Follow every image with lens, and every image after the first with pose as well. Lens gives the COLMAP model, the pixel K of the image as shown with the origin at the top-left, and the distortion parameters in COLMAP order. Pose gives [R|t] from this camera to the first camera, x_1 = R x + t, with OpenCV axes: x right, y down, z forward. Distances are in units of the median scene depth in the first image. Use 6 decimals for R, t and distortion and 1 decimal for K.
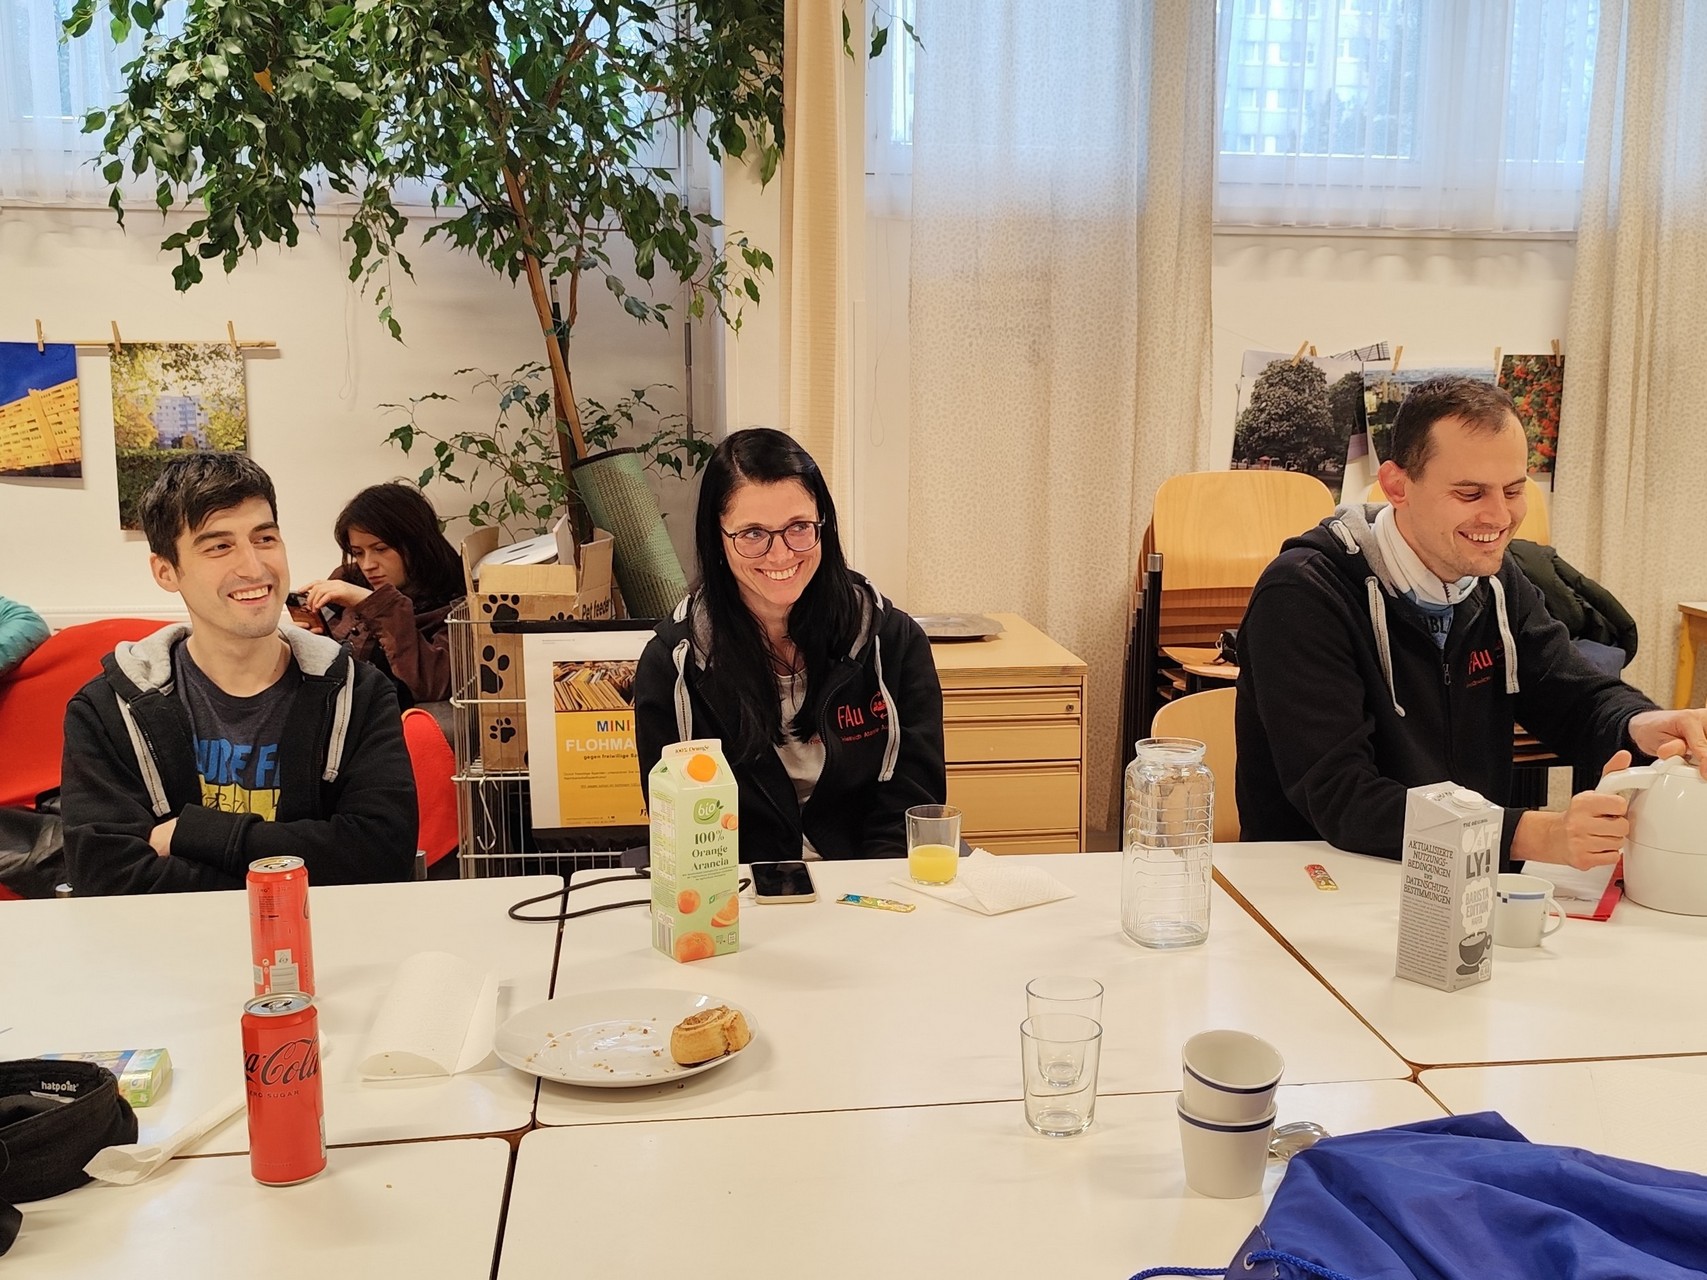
lens RADIAL K [[1493.5, 0, 850.2], [0, 1493.5, 634.9], [0, 0, 1]] dist [-0.012573, -0.051822]
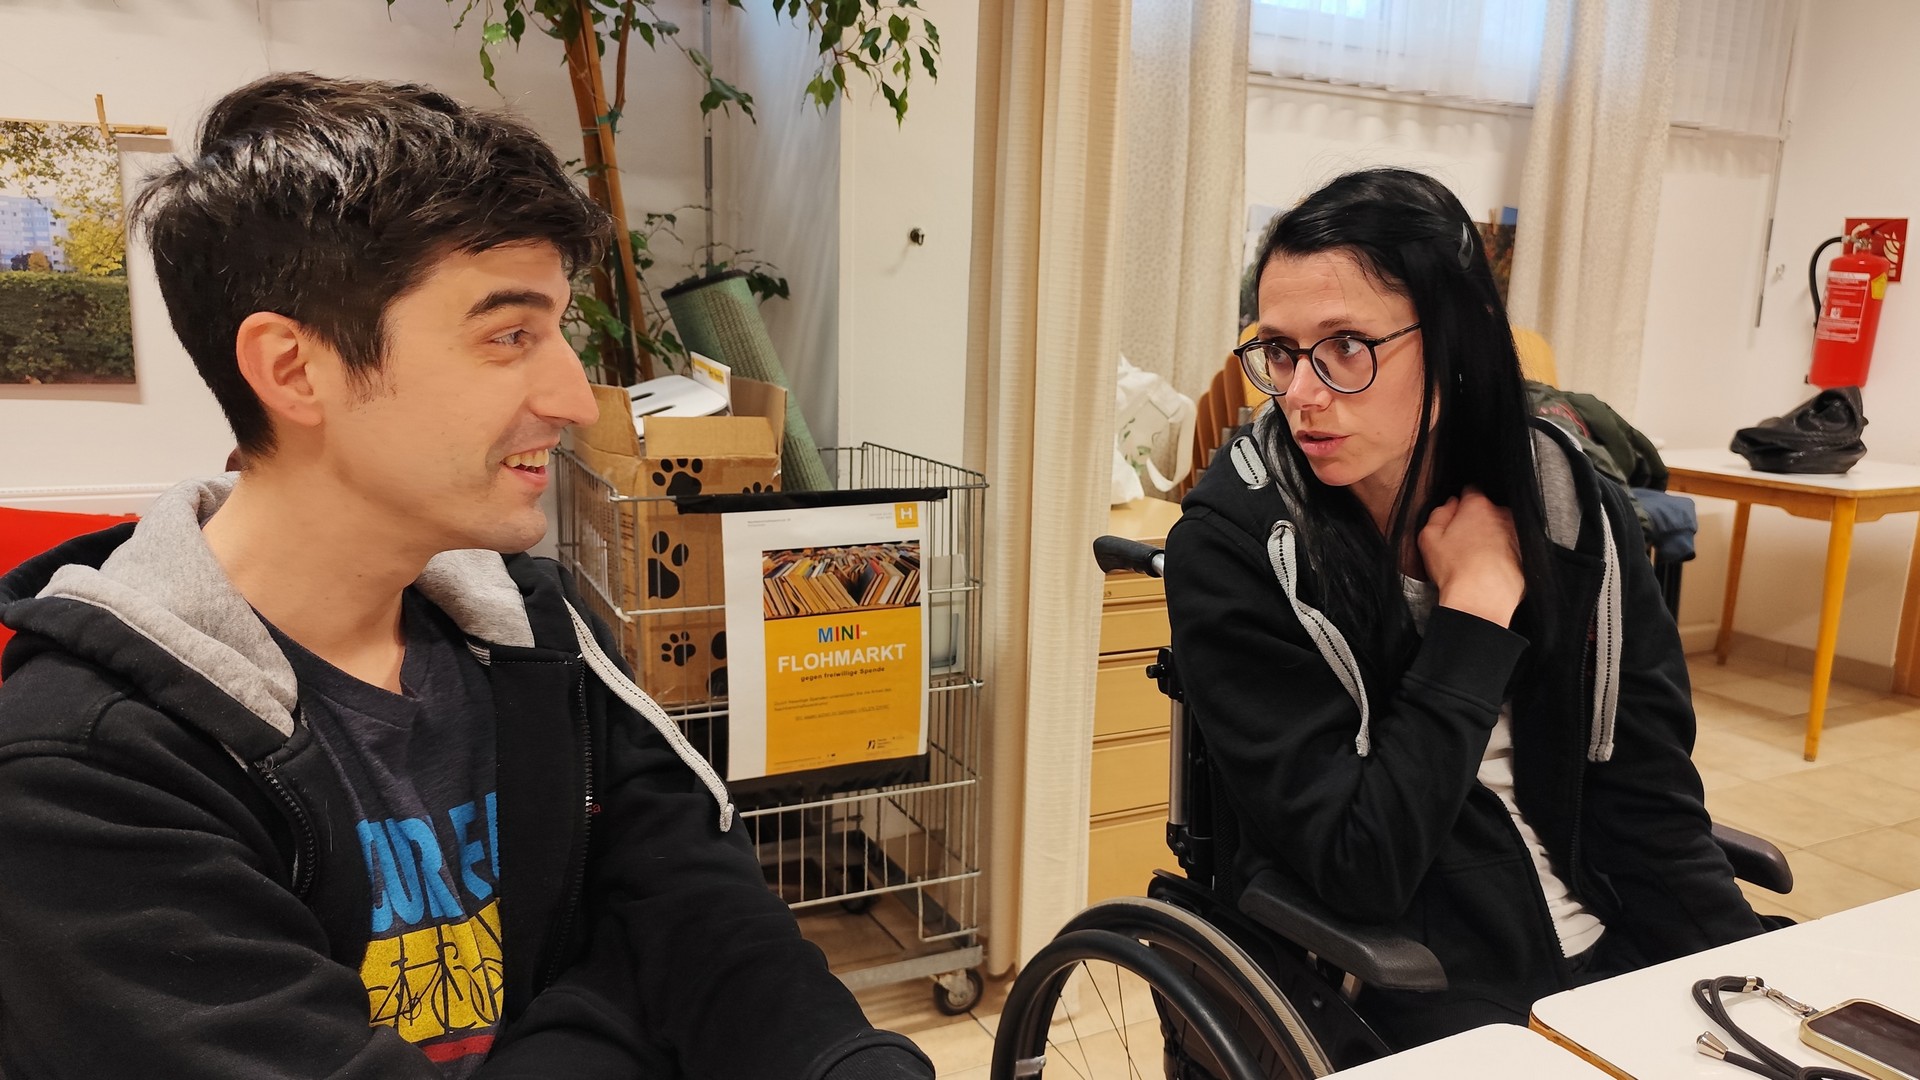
lens RADIAL K [[1313.4, 0, 964.3], [0, 1313.4, 548.2], [0, 0, 1]] dist [-0.031095, -0.002420]
pose [[0.951890, -0.037724, 0.304109, -0.215815], [0.026490, 0.998809, 0.040982, -0.004765], [-0.305293, -0.030954, 0.951755, 0.266176]]
